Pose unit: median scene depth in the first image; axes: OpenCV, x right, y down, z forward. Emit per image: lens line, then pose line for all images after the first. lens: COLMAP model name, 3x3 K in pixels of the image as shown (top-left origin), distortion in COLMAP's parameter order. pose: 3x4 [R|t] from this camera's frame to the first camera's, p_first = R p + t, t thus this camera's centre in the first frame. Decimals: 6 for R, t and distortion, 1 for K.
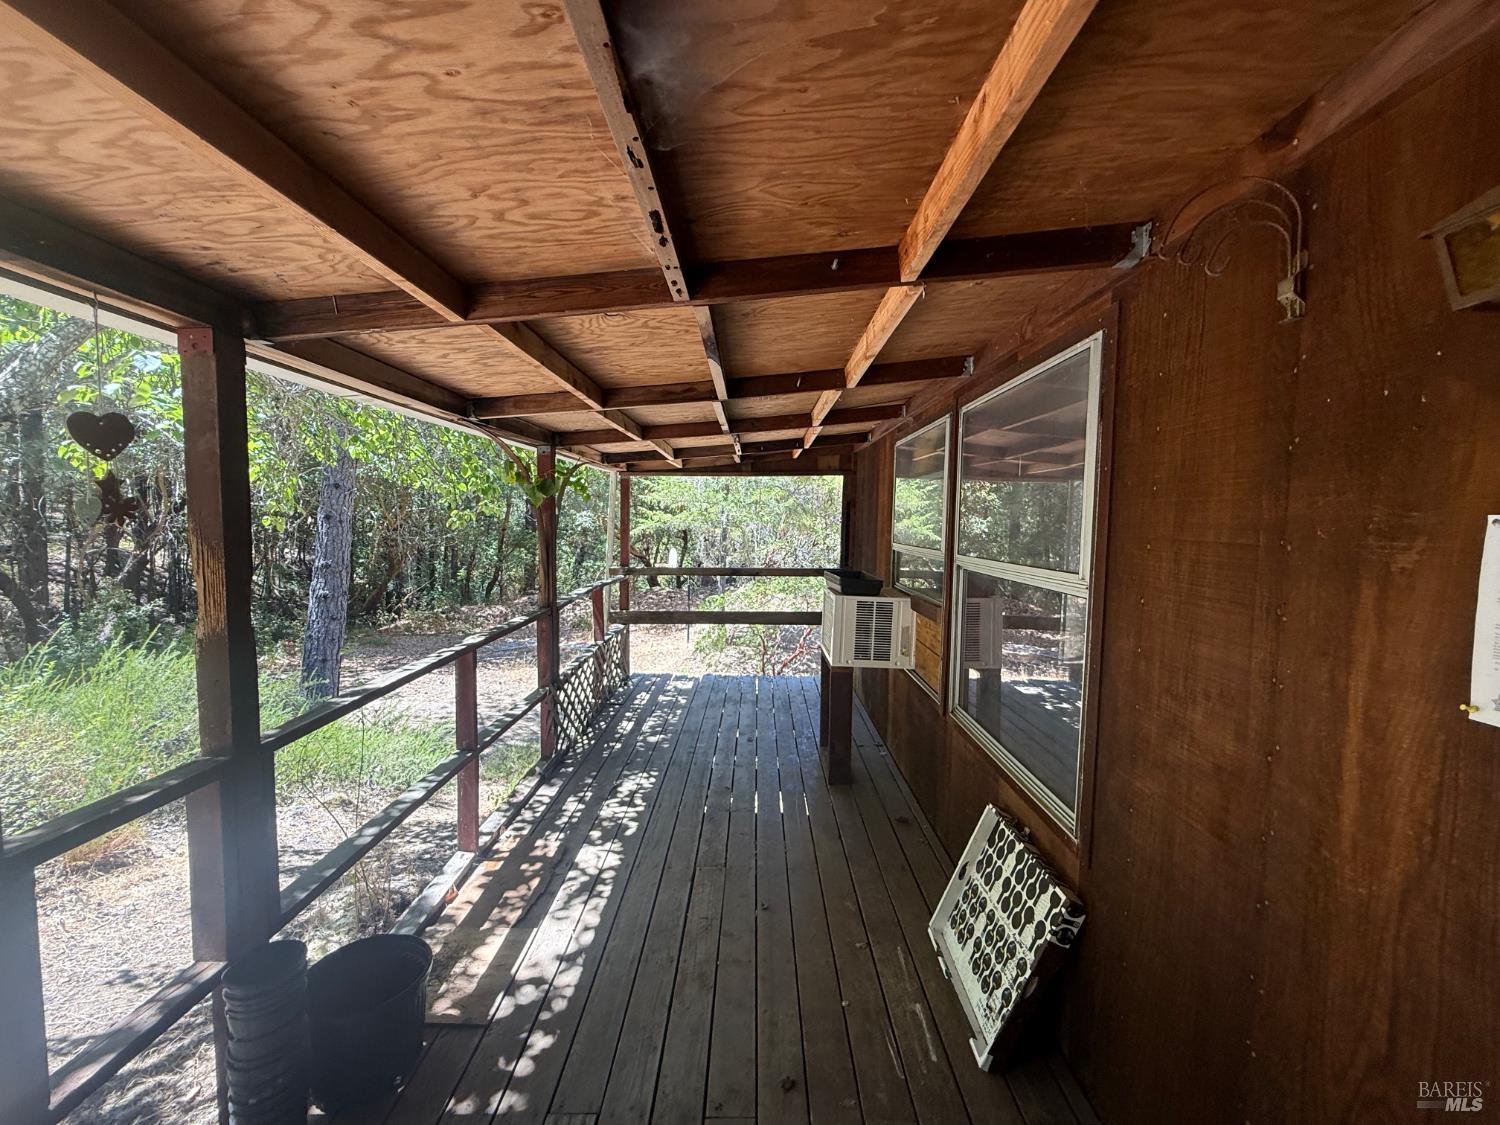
lens RADIAL K [[601.3, 0, 752.6], [0, 601.3, 562.6], [0, 0, 1]] dist [0.000179, 0.000039]
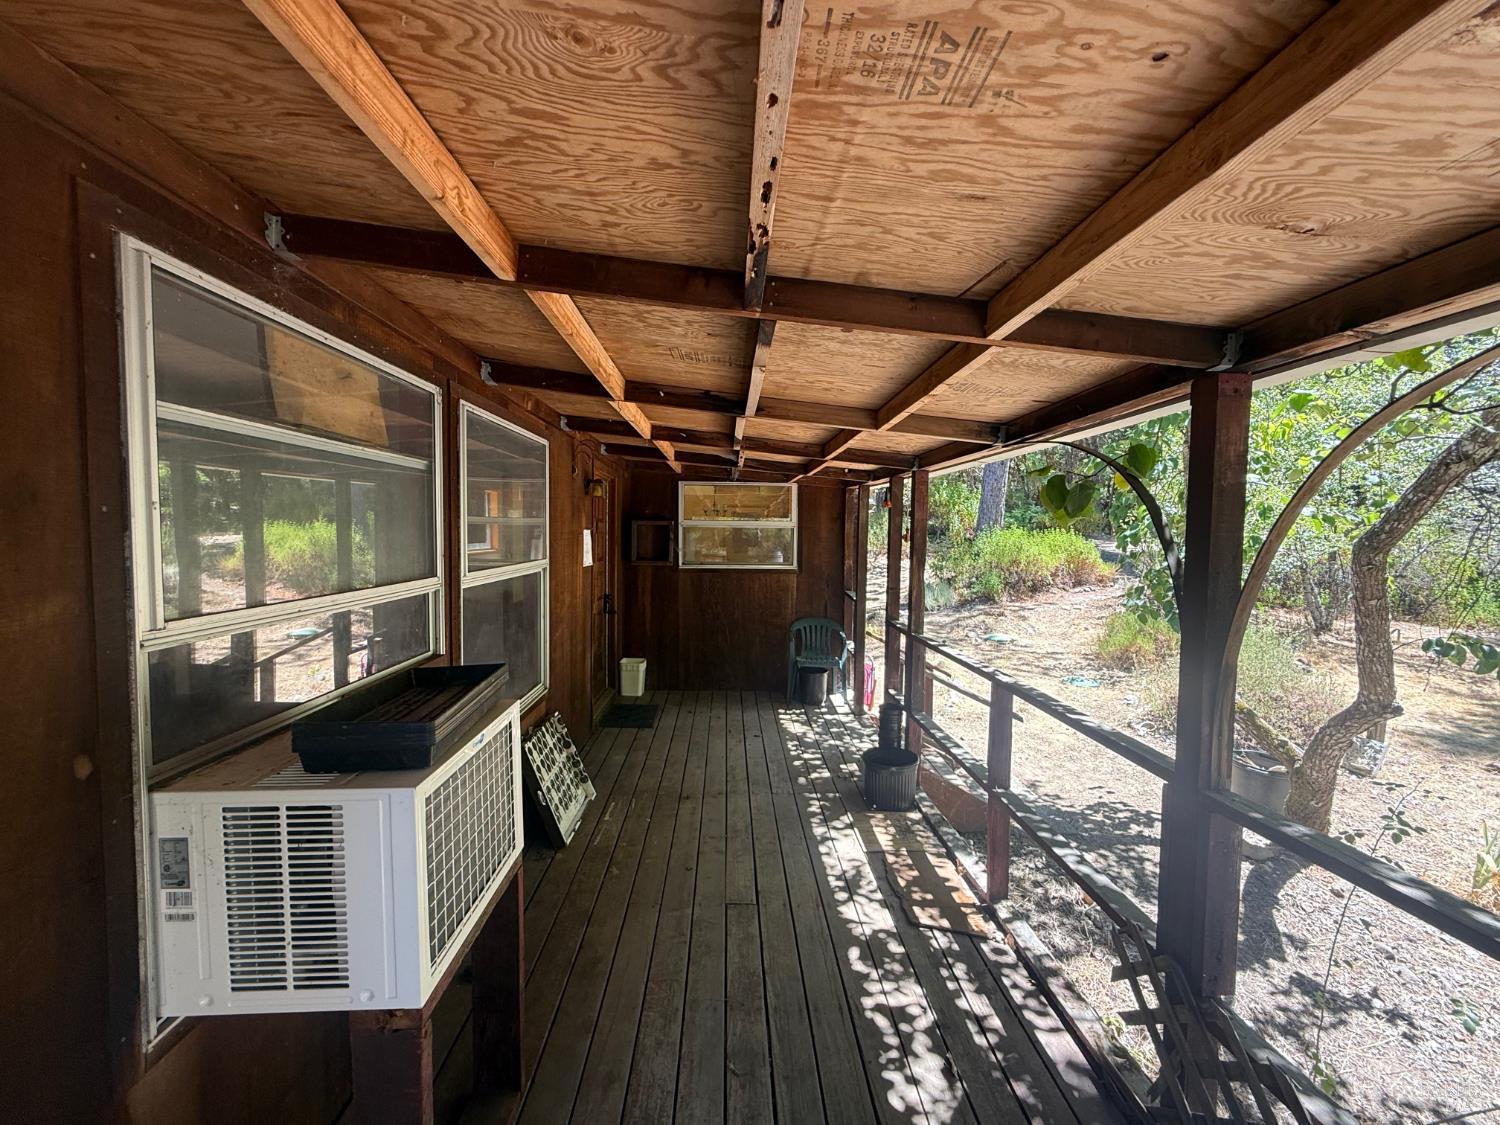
lens RADIAL K [[601.3, 0, 759.6], [0, 601.3, 562.2], [0, 0, 1]] dist [0.000179, 0.000039]
pose [[-0.997819, -0.025450, -0.060911, -0.025411], [-0.032984, 0.991474, 0.126057, -0.146343], [0.057184, 0.127791, -0.990151, 1.793652]]
